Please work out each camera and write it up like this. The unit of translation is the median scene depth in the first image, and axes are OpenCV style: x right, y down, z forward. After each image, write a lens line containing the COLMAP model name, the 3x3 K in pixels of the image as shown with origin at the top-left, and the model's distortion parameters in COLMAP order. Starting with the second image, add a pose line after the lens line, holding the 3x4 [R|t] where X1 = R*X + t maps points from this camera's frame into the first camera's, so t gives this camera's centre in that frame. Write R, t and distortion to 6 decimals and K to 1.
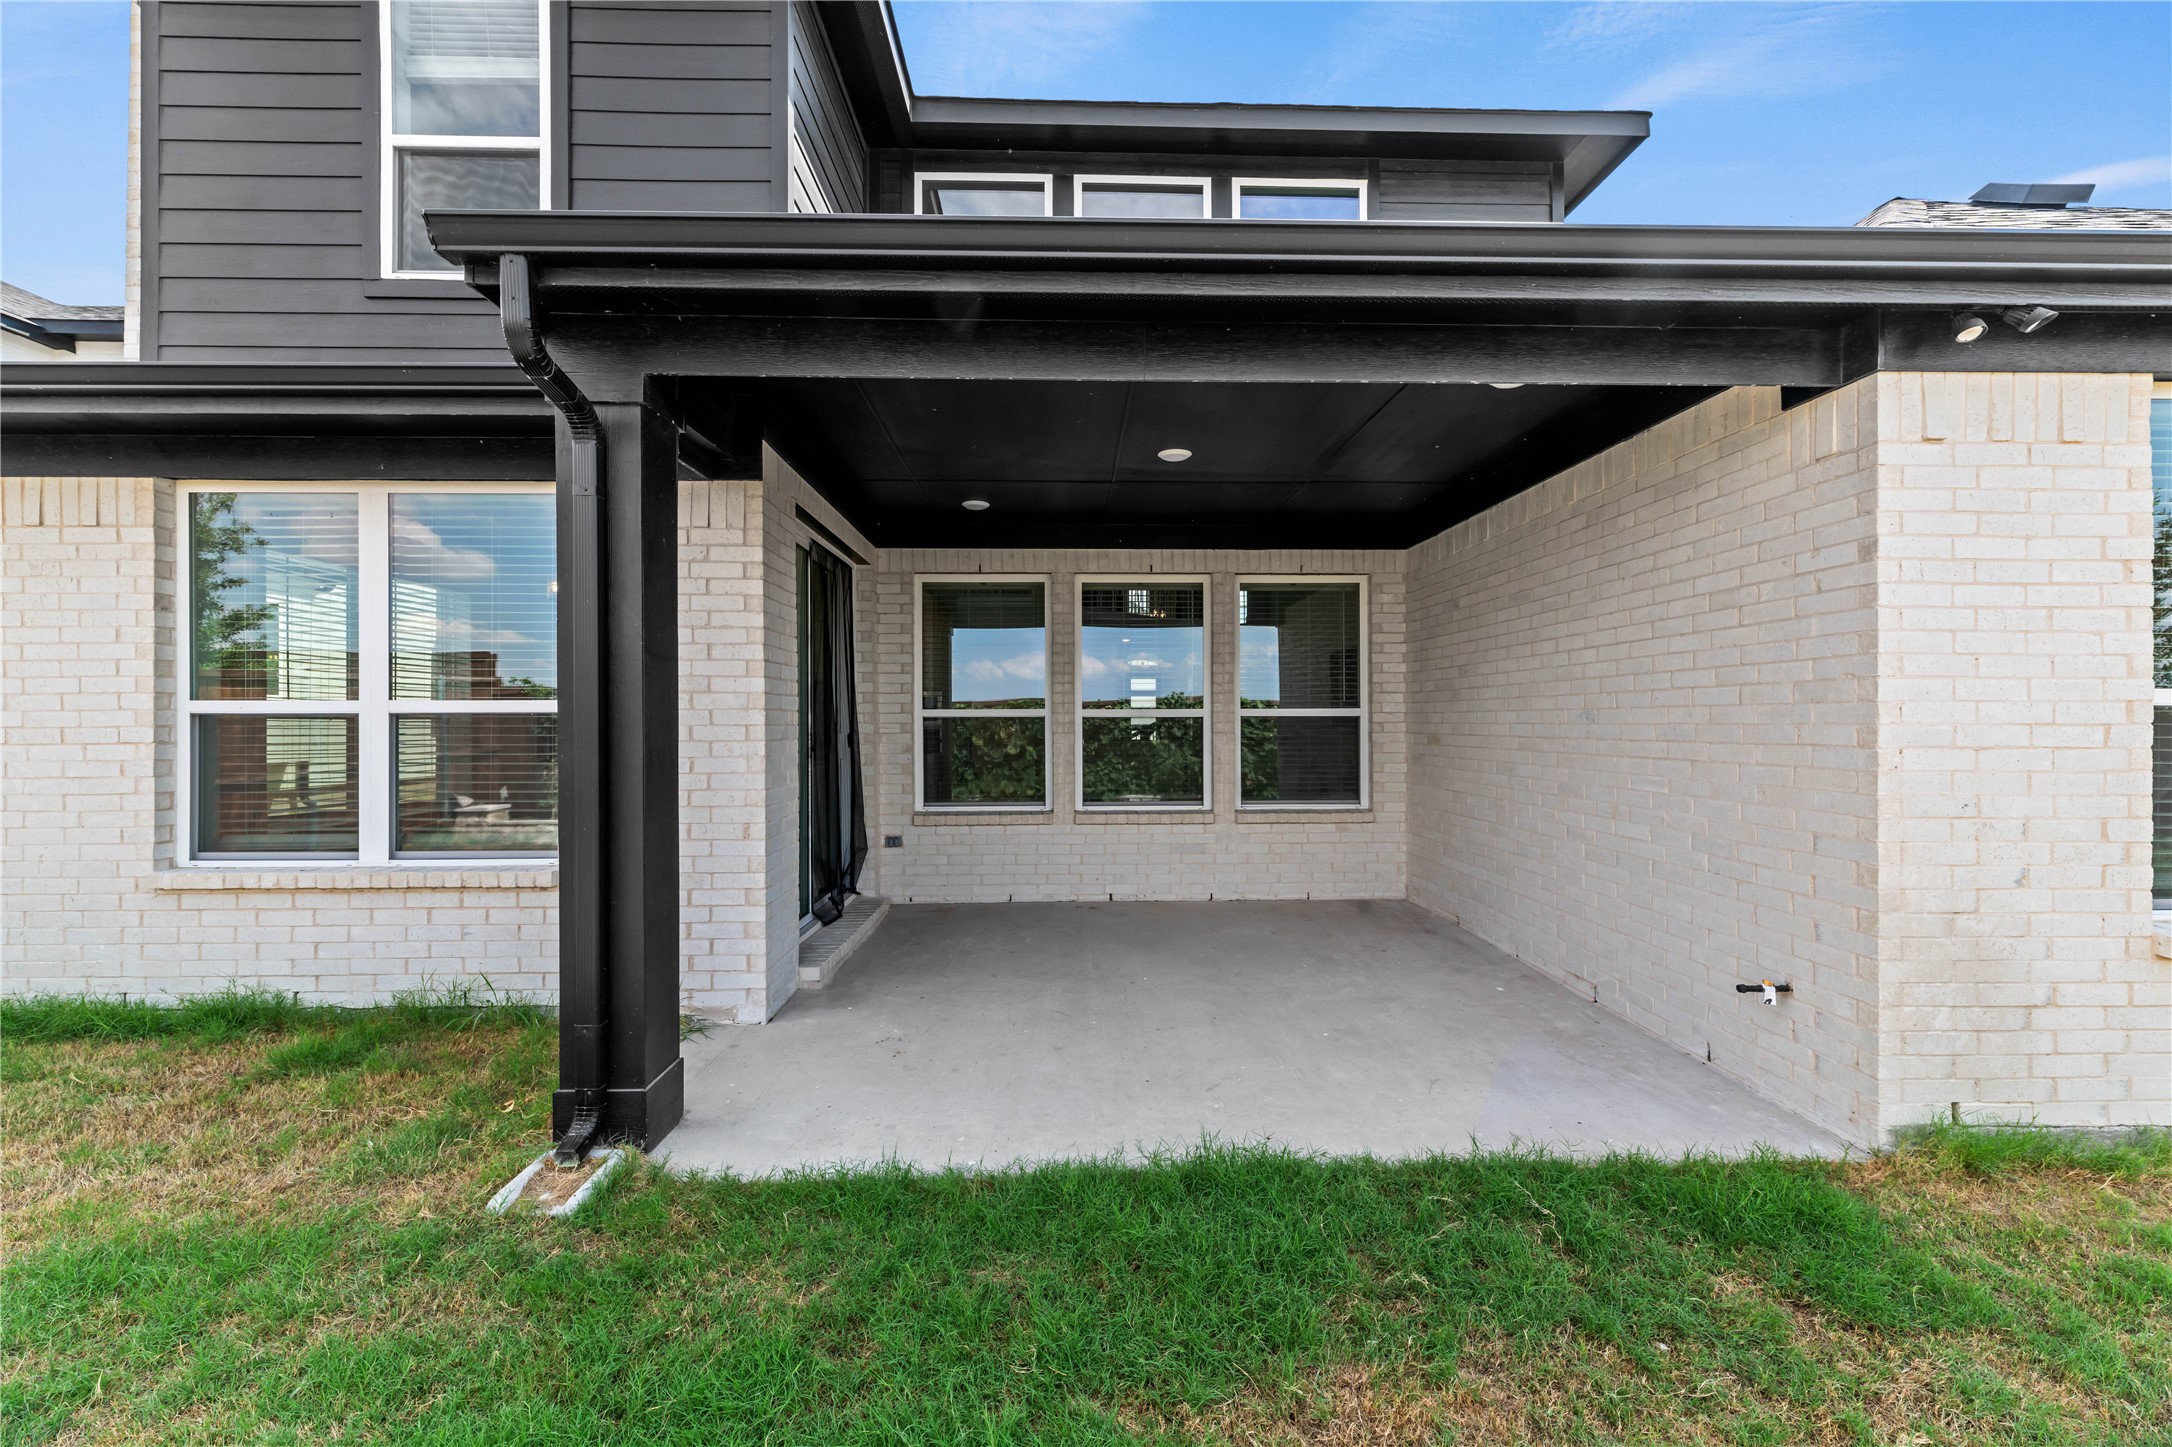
lens RADIAL K [[879.0, 0, 1084.0], [0, 879.0, 716.4], [0, 0, 1]] dist [0.000834, 0.000483]
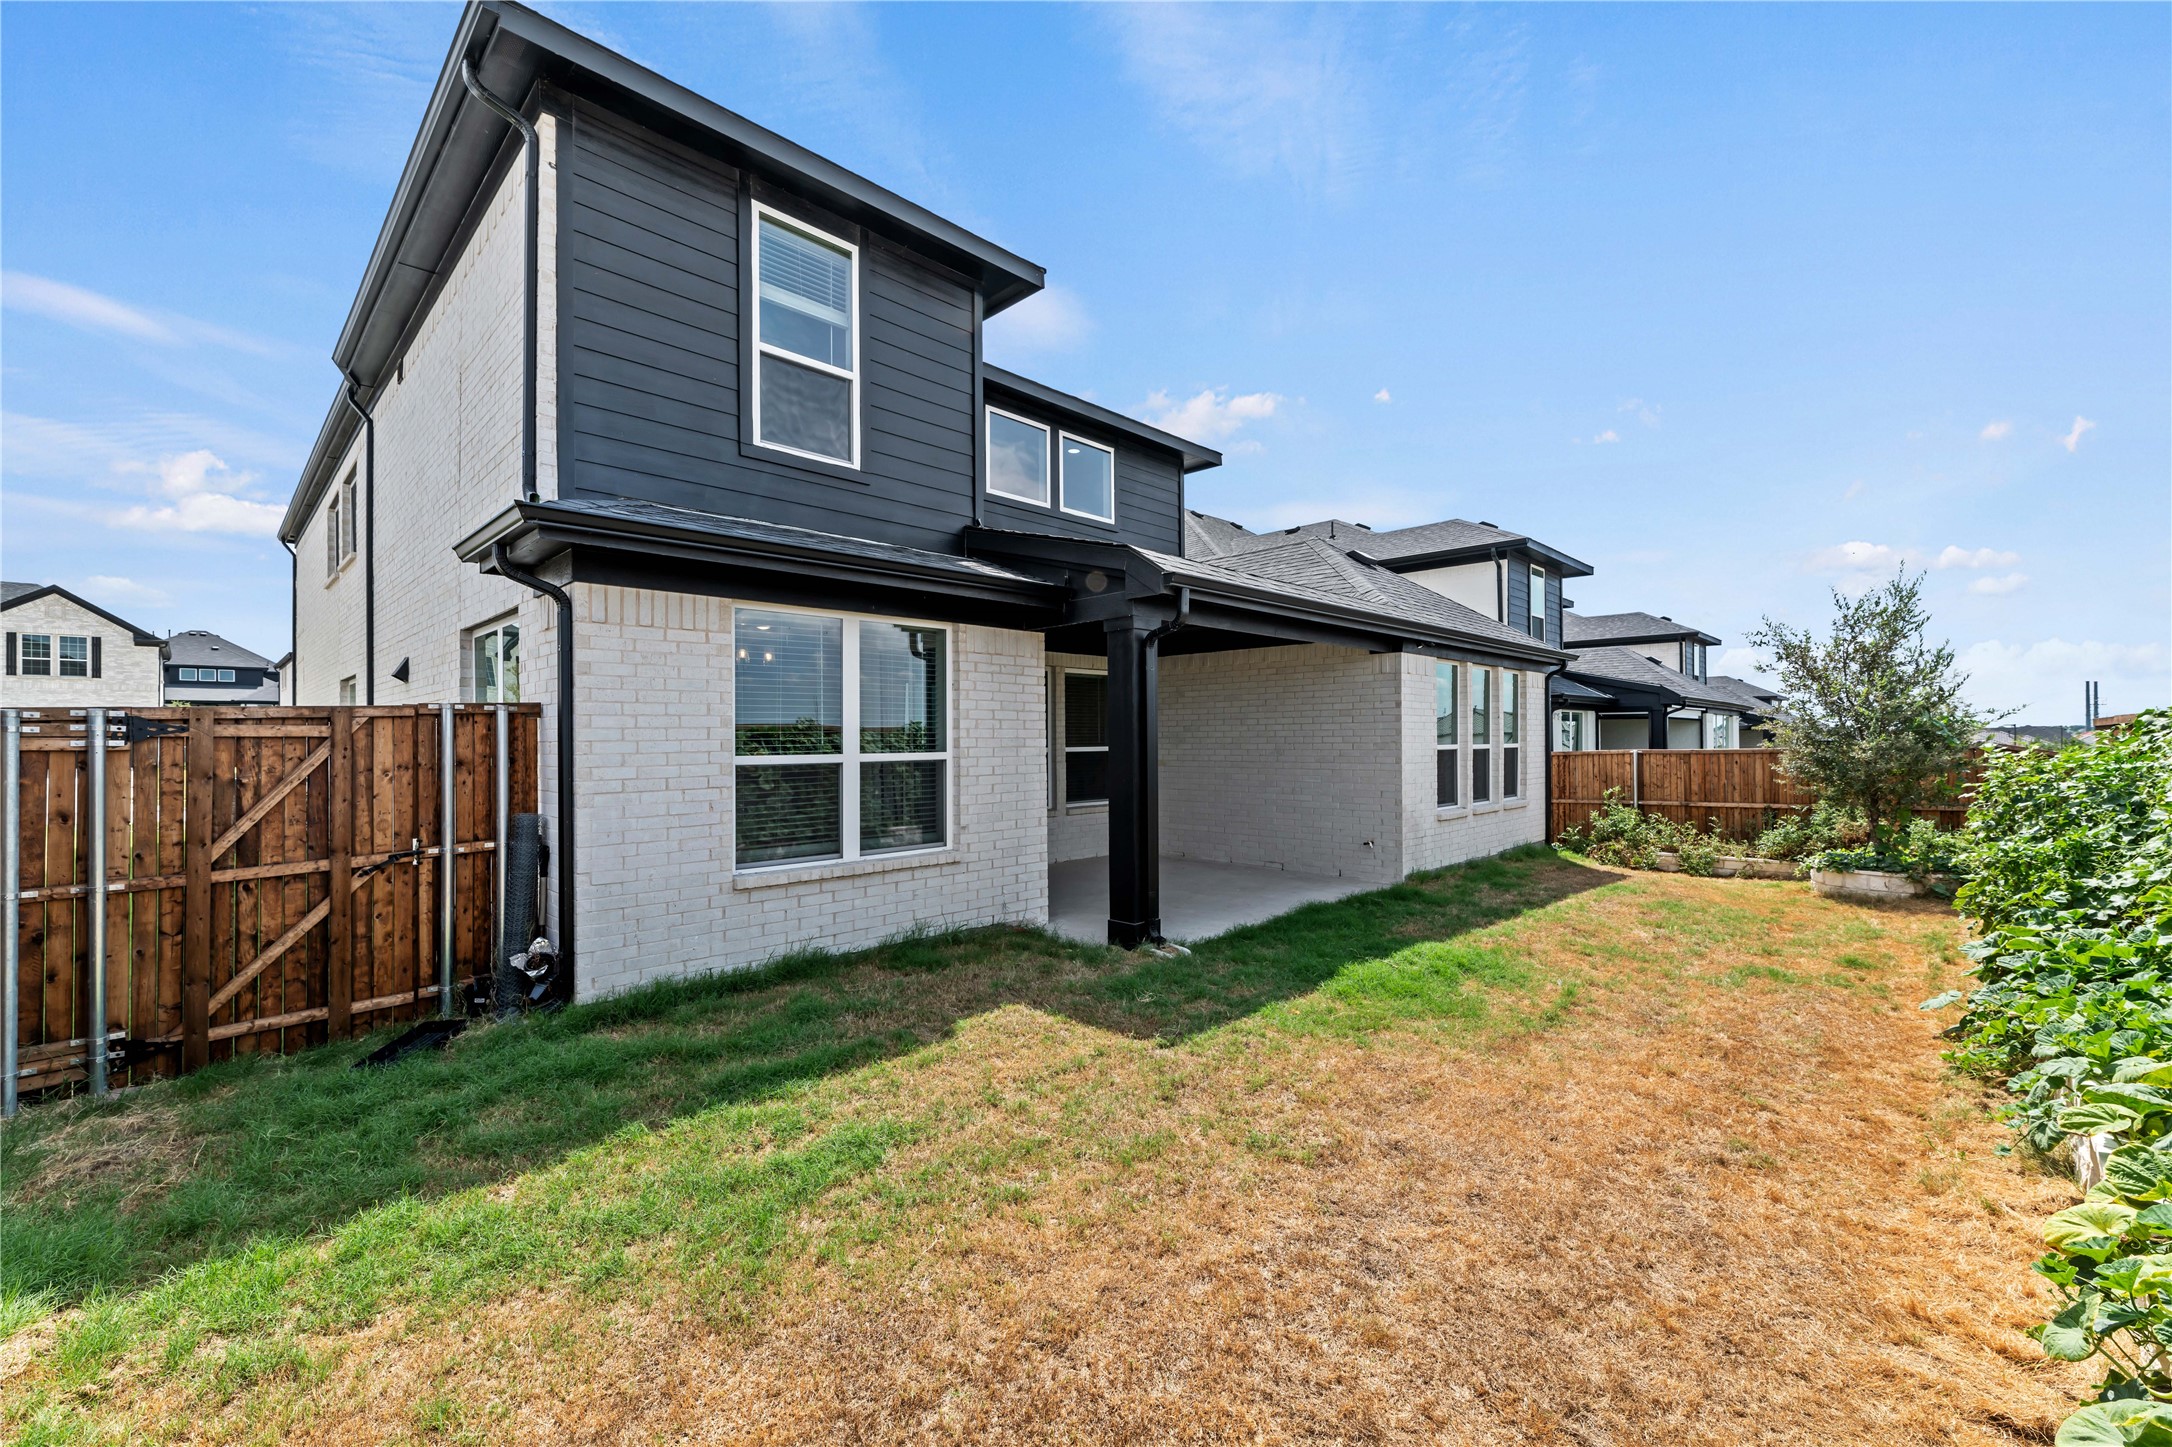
lens RADIAL K [[879.0, 0, 1100.0], [0, 879.0, 731.3], [0, 0, 1]] dist [0.000834, 0.000483]
pose [[0.712063, 0.003374, 0.702108, -1.630477], [0.001387, 0.999980, -0.006212, -0.049273], [-0.702115, 0.005398, 0.712044, -0.417958]]
